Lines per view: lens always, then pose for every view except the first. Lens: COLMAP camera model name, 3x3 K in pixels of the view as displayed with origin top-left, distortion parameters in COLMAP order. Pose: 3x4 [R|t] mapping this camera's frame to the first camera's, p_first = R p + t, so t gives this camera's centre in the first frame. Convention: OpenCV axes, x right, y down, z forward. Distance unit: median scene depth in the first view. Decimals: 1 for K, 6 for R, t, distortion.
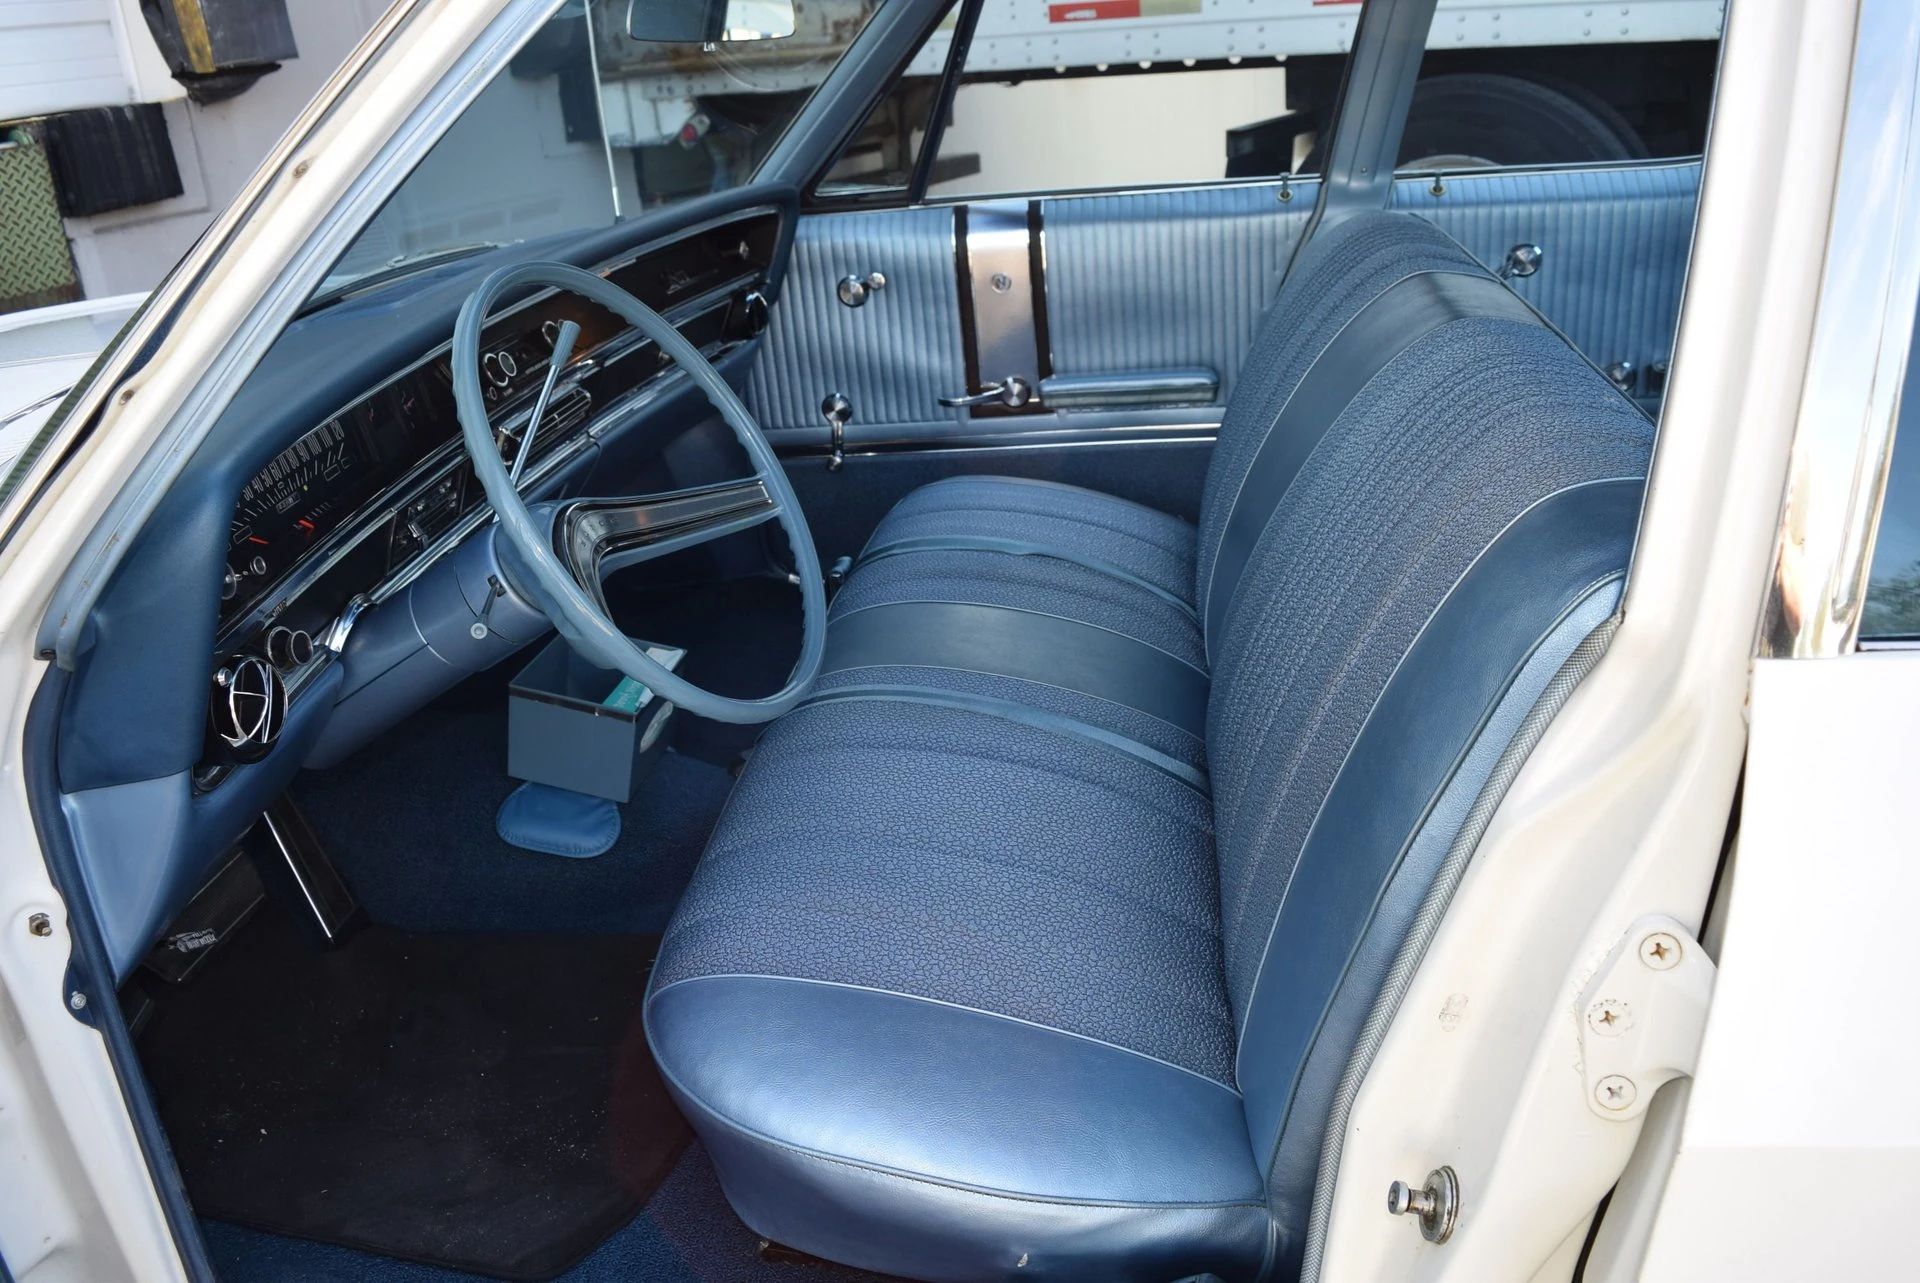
lens RADIAL K [[1480.4, 0, 960.0], [0, 1480.4, 641.5], [0, 0, 1]] dist [-0.076781, -0.001584]
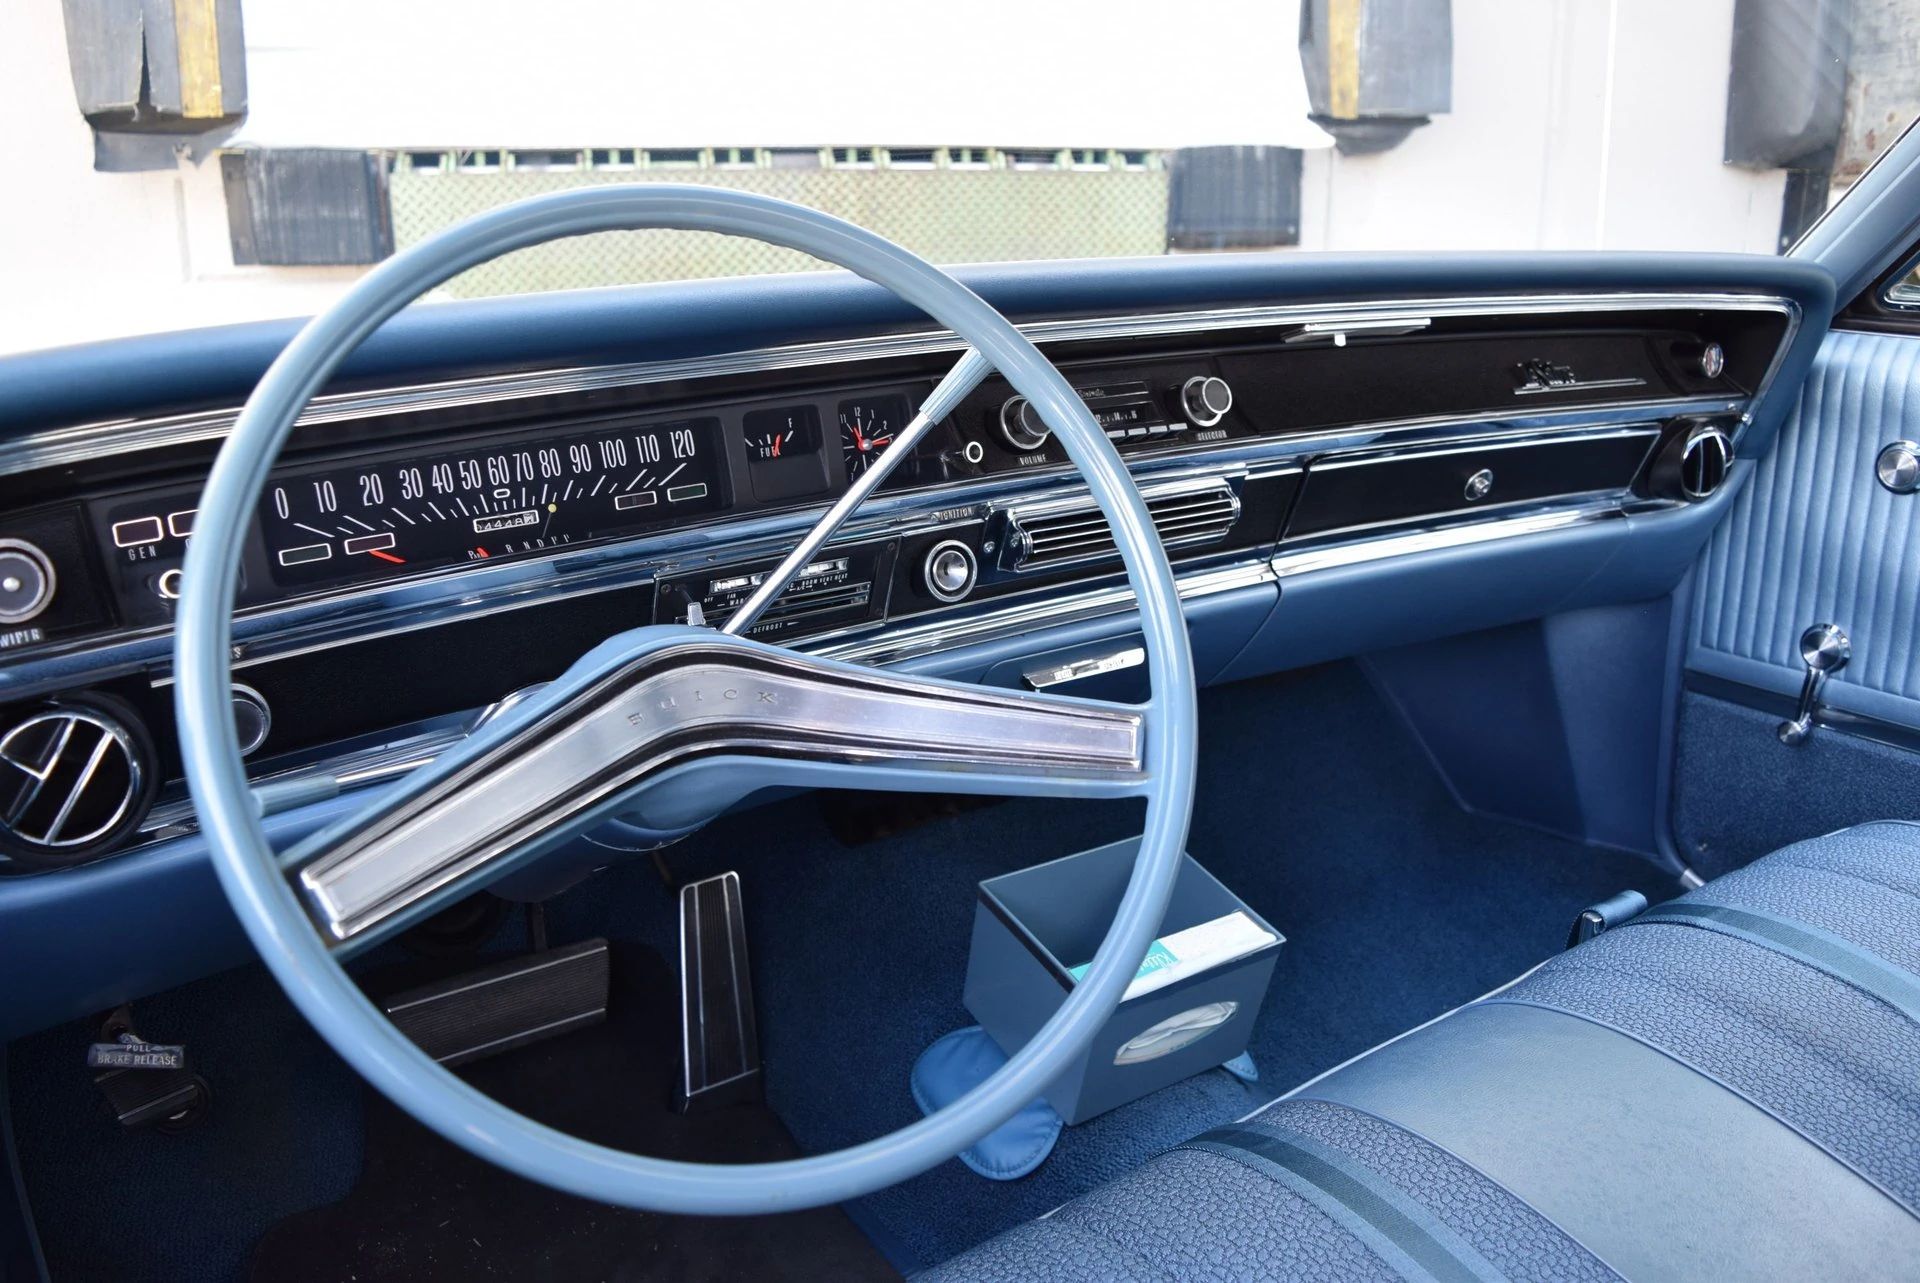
lens RADIAL K [[1480.4, 0, 960.0], [0, 1480.4, 641.5], [0, 0, 1]] dist [-0.076781, -0.001584]
pose [[0.667121, 0.276063, -0.691909, 0.088287], [-0.329163, 0.942450, 0.058655, -0.077793], [0.668282, 0.188620, 0.719598, 0.334899]]
